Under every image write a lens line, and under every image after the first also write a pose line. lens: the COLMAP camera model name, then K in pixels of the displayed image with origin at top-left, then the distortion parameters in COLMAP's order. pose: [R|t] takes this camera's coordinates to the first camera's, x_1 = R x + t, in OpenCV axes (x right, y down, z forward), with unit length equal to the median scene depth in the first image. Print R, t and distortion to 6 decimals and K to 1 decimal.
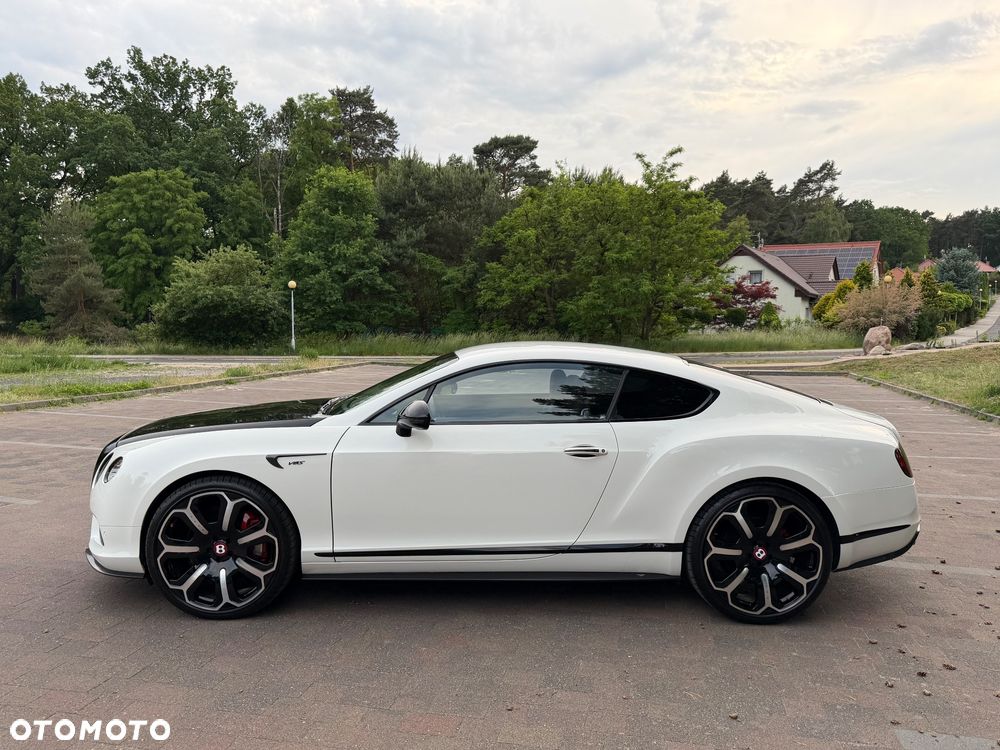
lens RADIAL K [[826.0, 0, 500.0], [0, 826.0, 375.0], [0, 0, 1]] dist [0.047389, -0.002097]
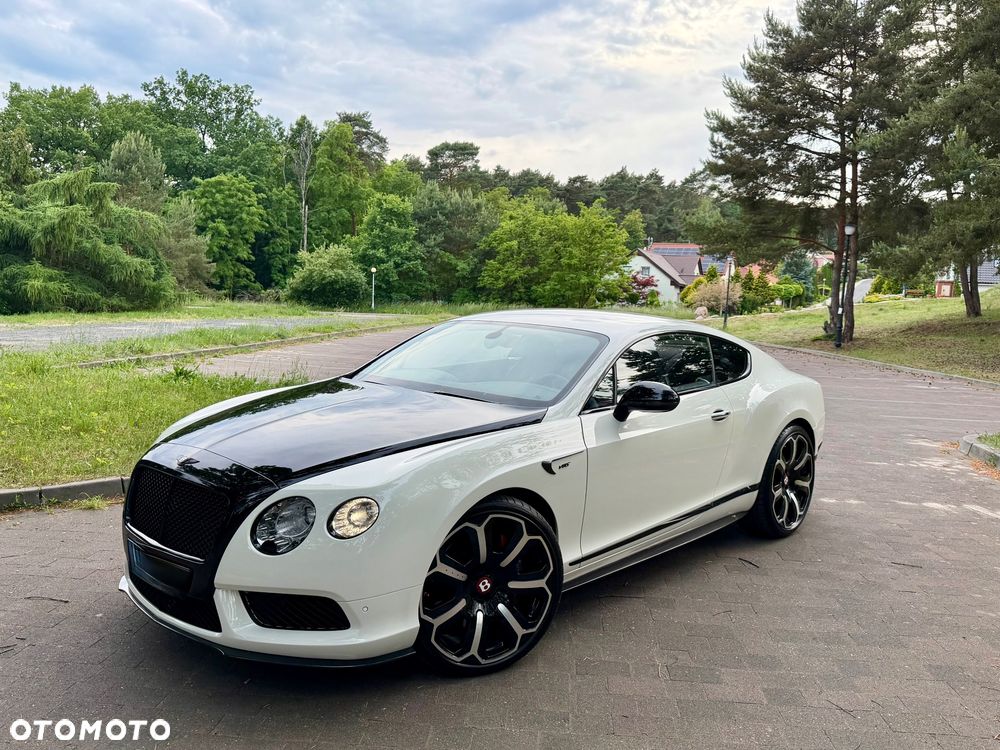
lens RADIAL K [[842.8, 0, 504.1], [0, 842.8, 384.7], [0, 0, 1]] dist [0.110963, -0.158533]
pose [[0.990537, 0.019972, 0.135789, -0.162089], [-0.026013, 0.998742, 0.042860, 0.030085], [-0.134762, -0.045987, 0.989810, -0.533027]]
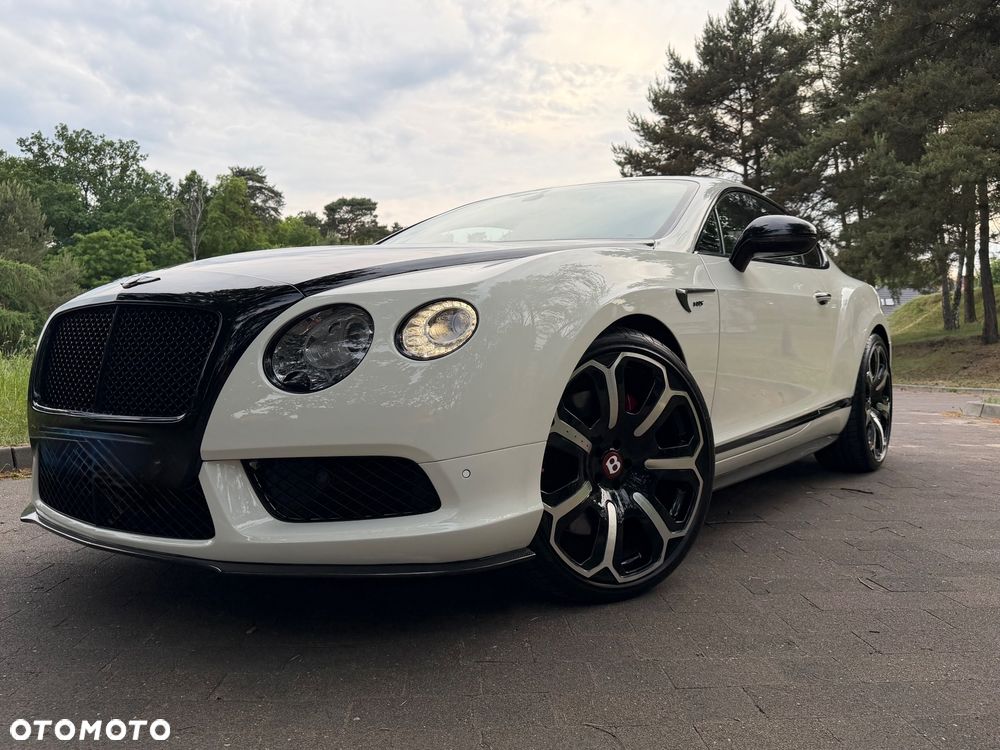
lens RADIAL K [[842.8, 0, 504.1], [0, 842.8, 384.7], [0, 0, 1]] dist [0.110963, -0.158533]
pose [[0.968737, -0.004471, 0.248051, -0.168404], [0.010876, 0.999642, -0.024454, 0.041711], [-0.247853, 0.026388, 0.968438, -0.514760]]
